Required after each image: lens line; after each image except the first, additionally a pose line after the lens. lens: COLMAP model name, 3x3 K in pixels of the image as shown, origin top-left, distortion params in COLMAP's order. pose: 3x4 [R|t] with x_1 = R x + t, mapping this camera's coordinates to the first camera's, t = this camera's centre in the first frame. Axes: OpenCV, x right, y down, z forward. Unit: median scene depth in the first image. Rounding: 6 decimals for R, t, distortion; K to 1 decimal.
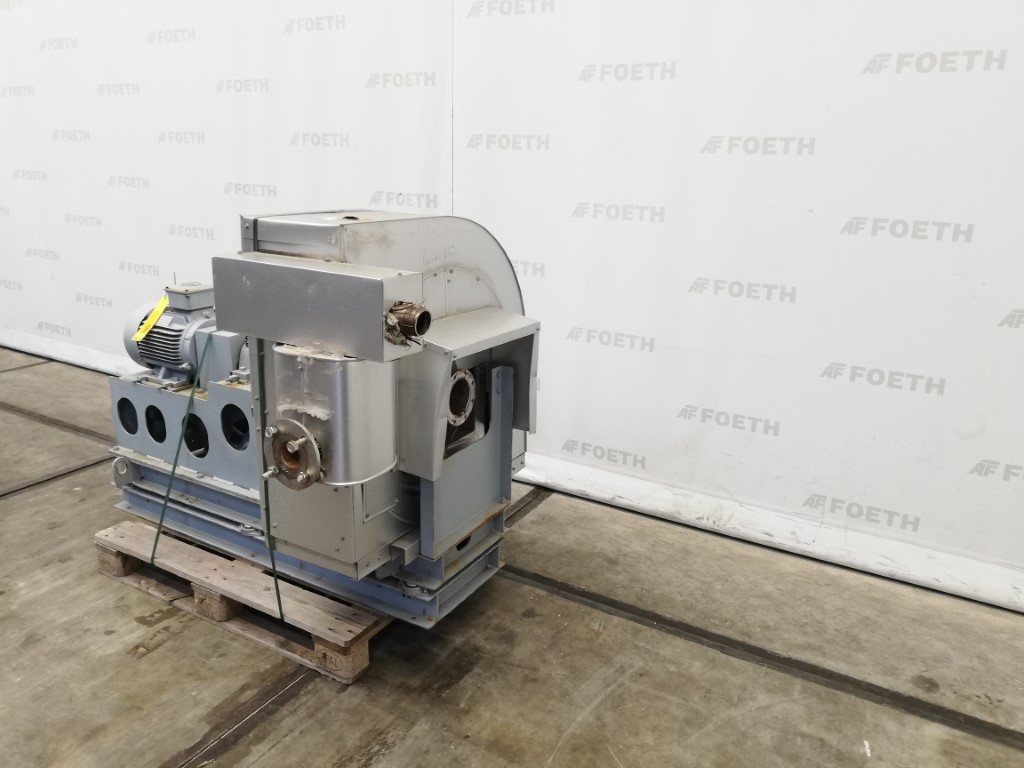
lens RADIAL K [[762.5, 0, 513.0], [0, 762.5, 386.0], [0, 0, 1]] dist [0.008241, -0.005977]
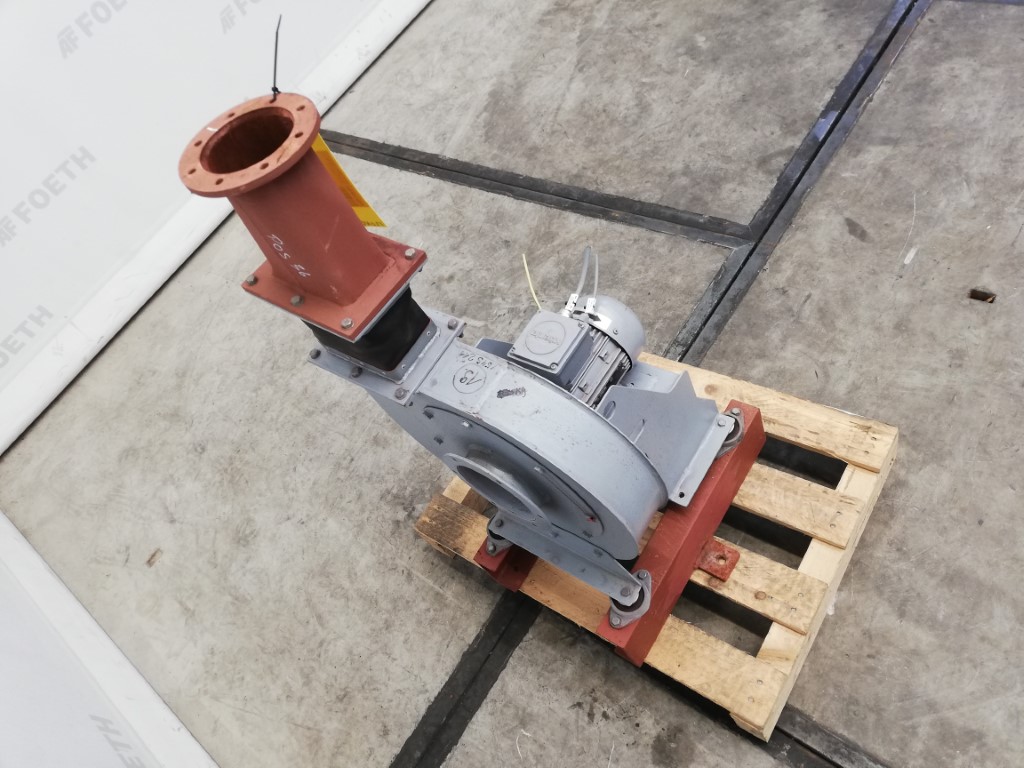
lens RADIAL K [[762.5, 0, 514.3], [0, 762.5, 379.7], [0, 0, 1]] dist [0.008241, -0.005977]
pose [[-0.935210, 0.100946, 0.339400, 0.358875], [0.354092, 0.269318, 0.895593, -0.219628], [-0.001000, 0.957746, -0.287613, 0.758490]]
